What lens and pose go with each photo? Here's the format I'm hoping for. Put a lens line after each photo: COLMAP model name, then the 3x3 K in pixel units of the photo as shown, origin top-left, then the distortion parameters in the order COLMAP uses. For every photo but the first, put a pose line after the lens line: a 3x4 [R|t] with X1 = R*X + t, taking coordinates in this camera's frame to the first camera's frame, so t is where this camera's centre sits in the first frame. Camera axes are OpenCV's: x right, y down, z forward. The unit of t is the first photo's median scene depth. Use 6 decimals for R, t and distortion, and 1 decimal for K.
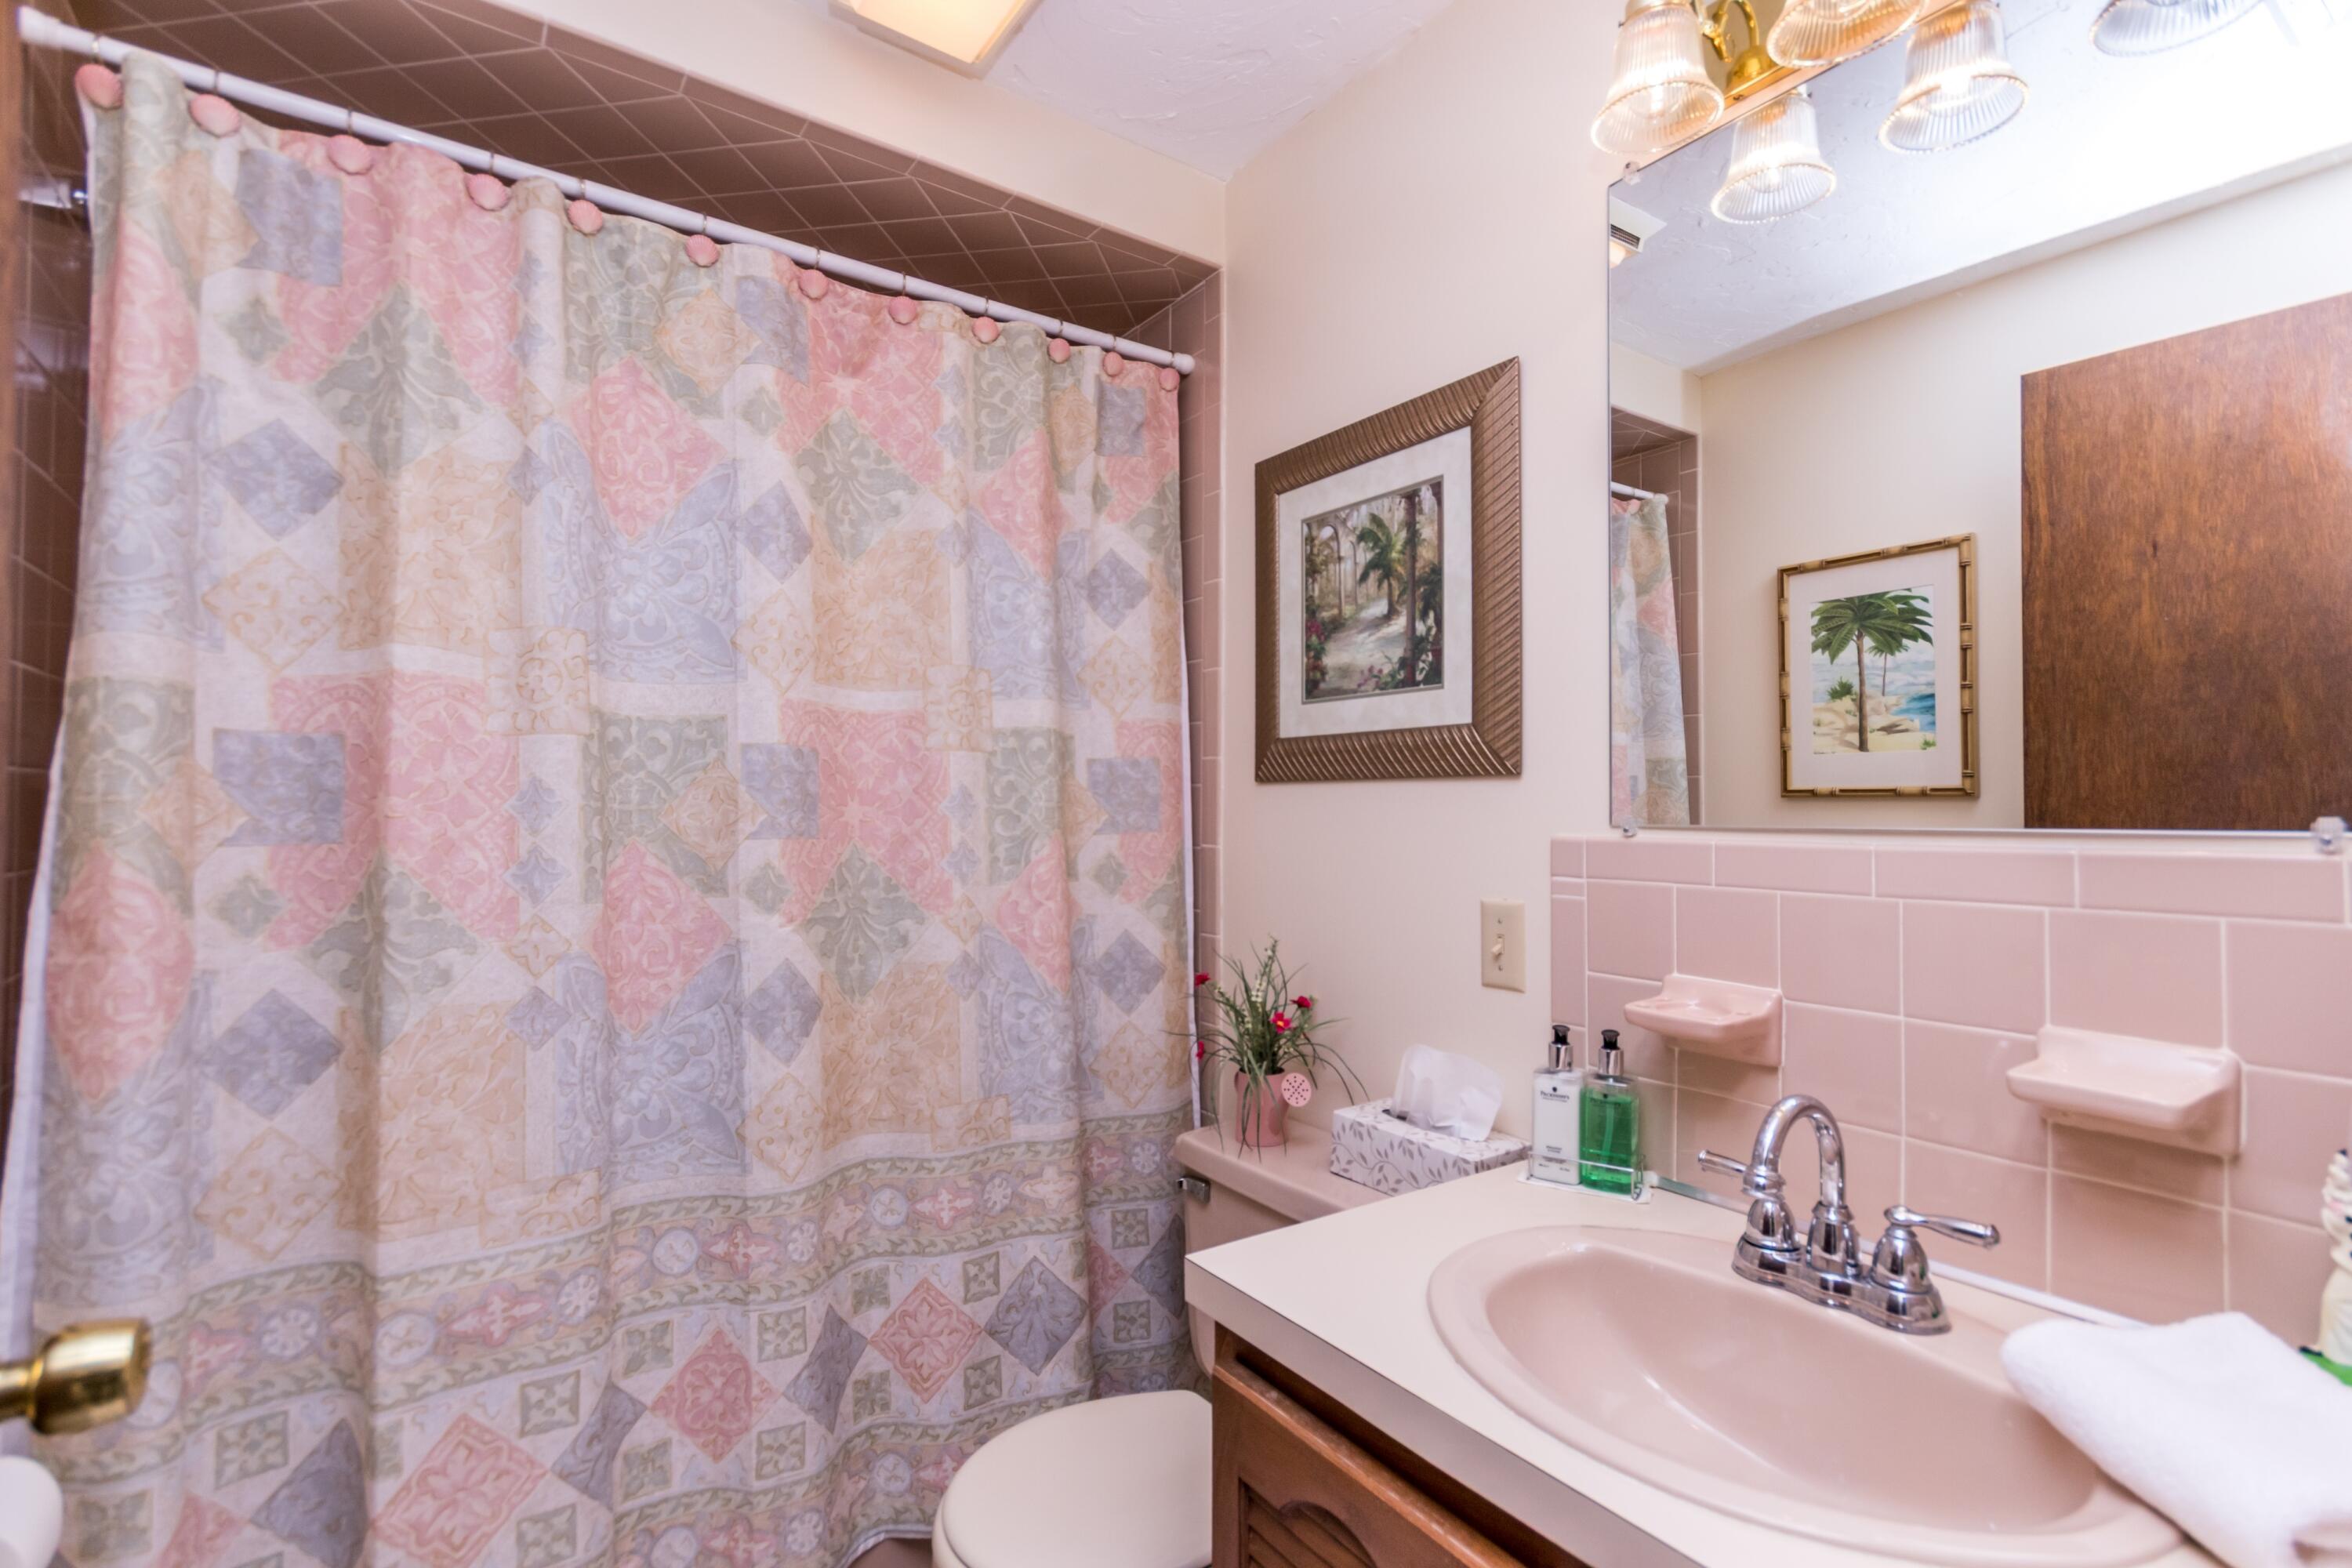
lens RADIAL K [[1096.7, 0, 1200.0], [0, 1096.7, 788.6], [0, 0, 1]] dist [0.011117, 0.000551]
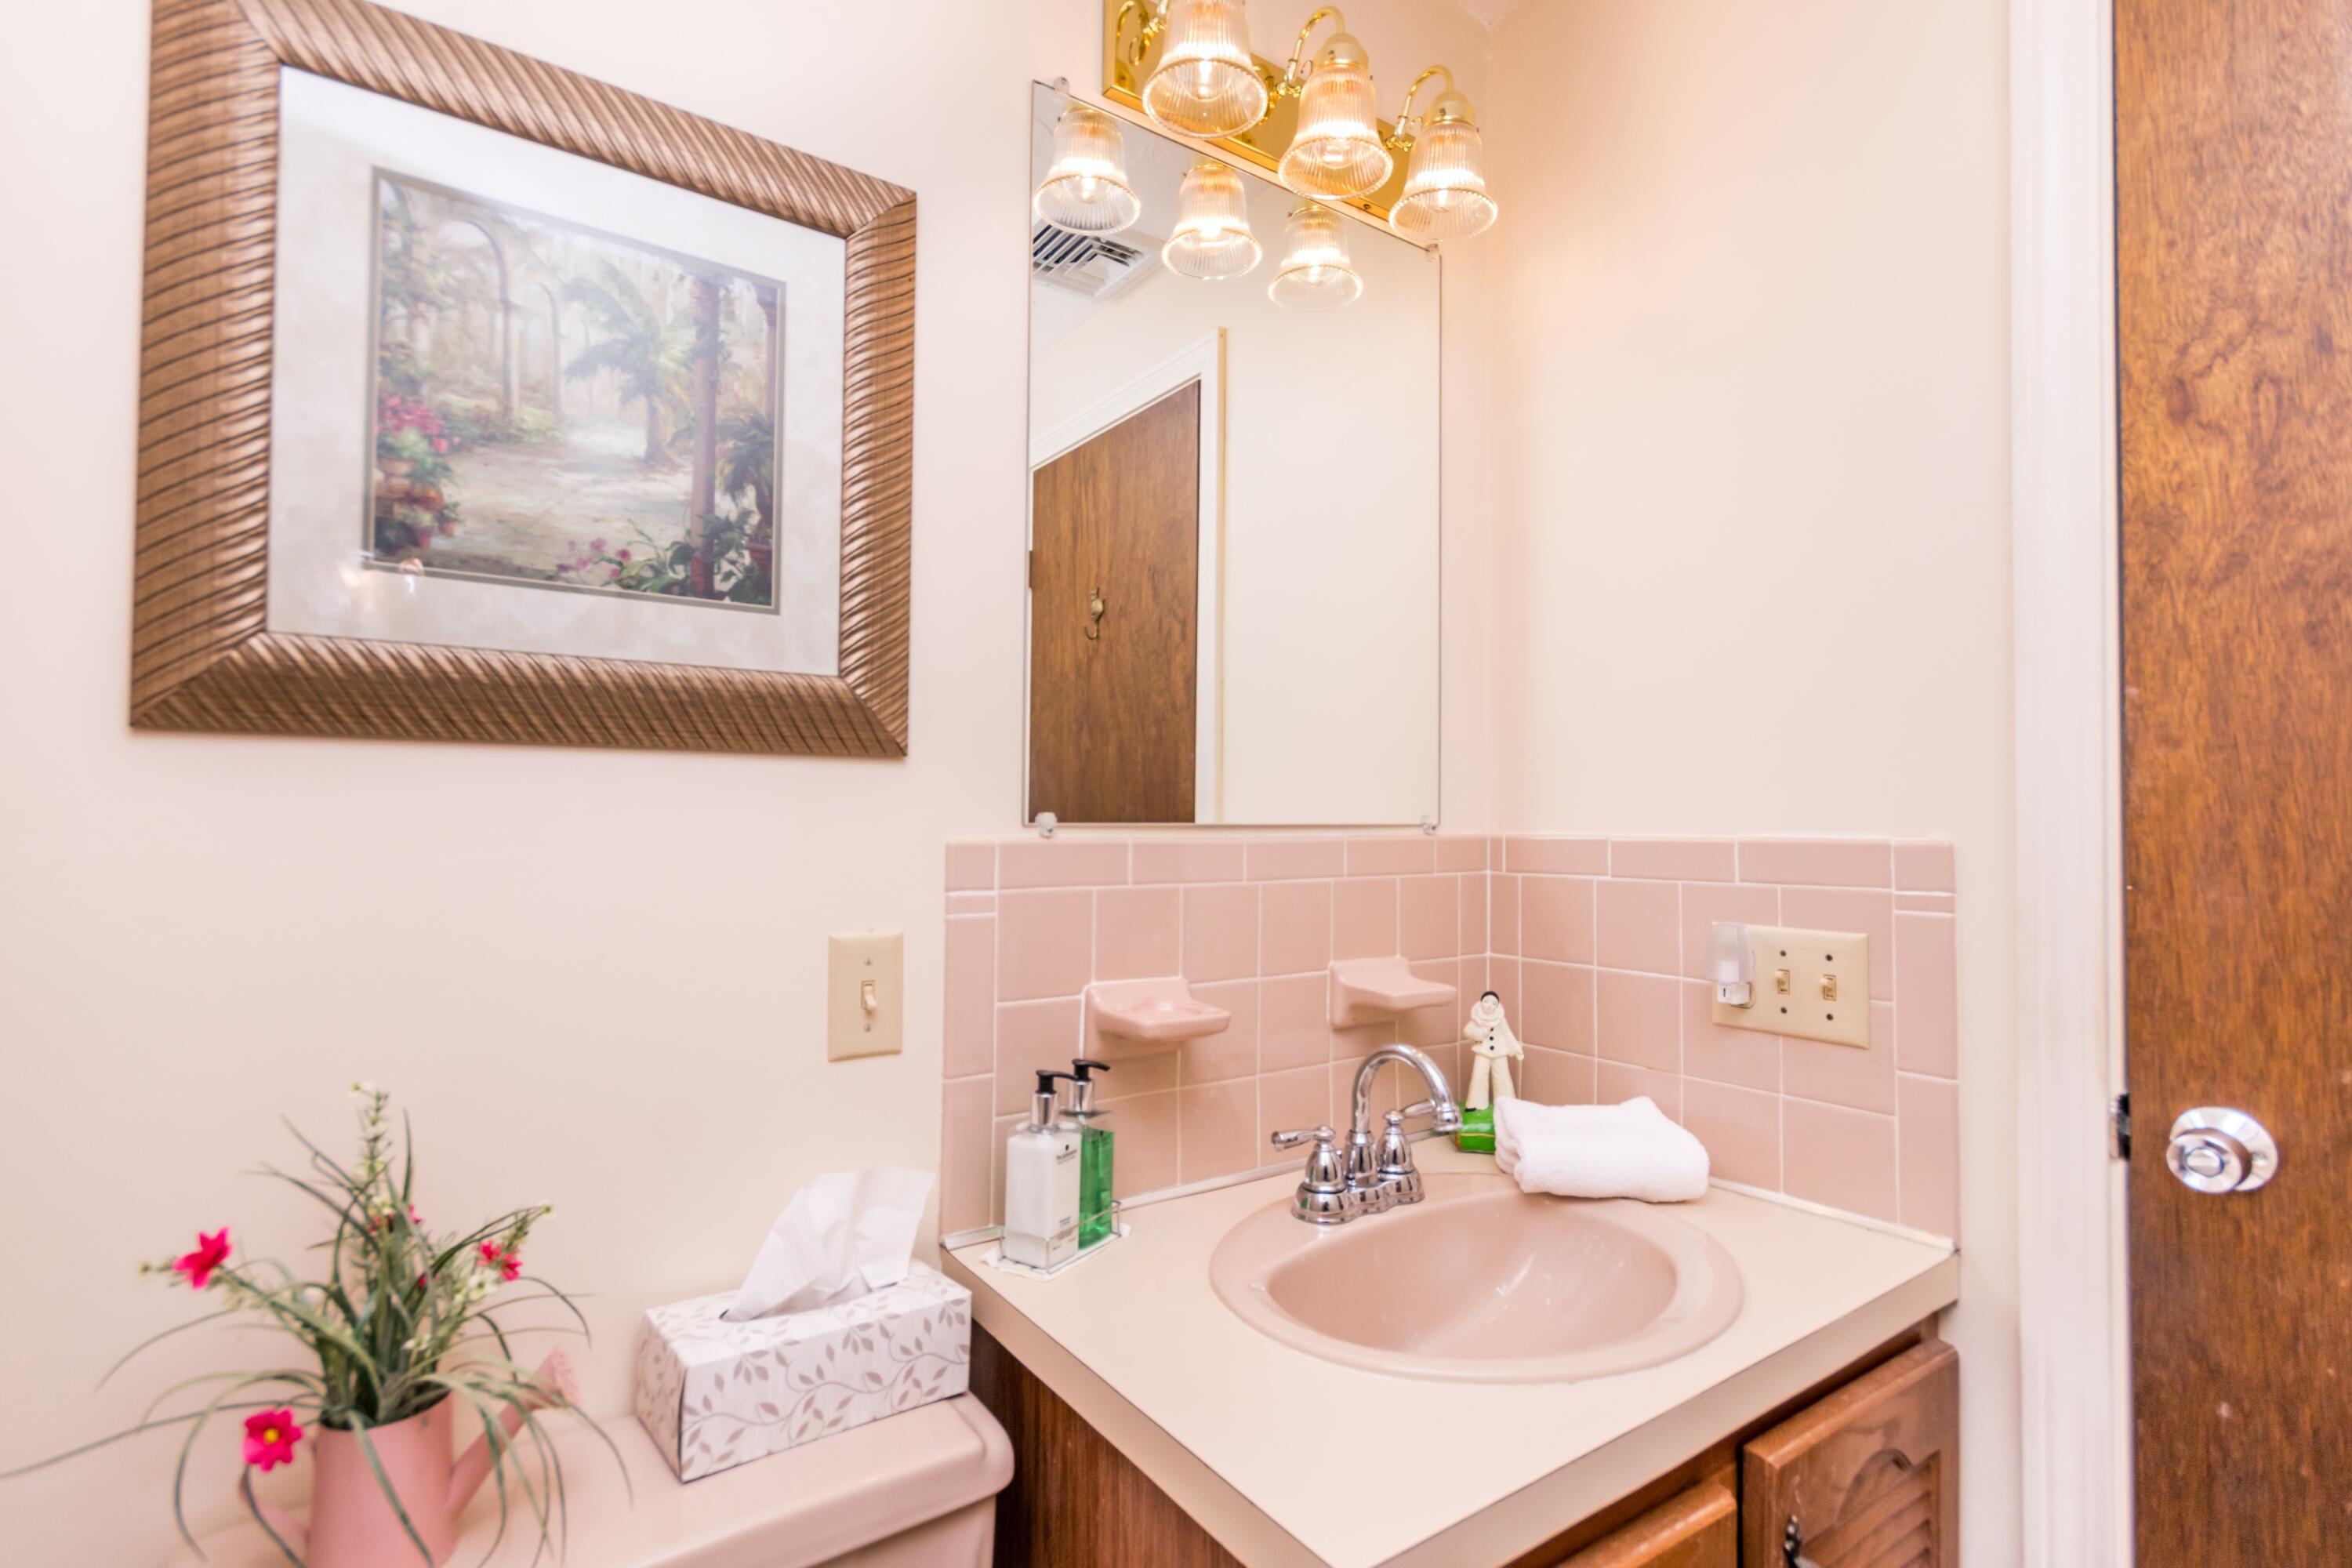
lens RADIAL K [[1096.7, 0, 1200.0], [0, 1096.7, 788.6], [0, 0, 1]] dist [0.011117, 0.000551]
pose [[0.012333, 0.023843, 0.999640, -0.404018], [-0.025333, 0.999402, -0.023525, 0.018706], [-0.999603, -0.025034, 0.012930, 0.723605]]
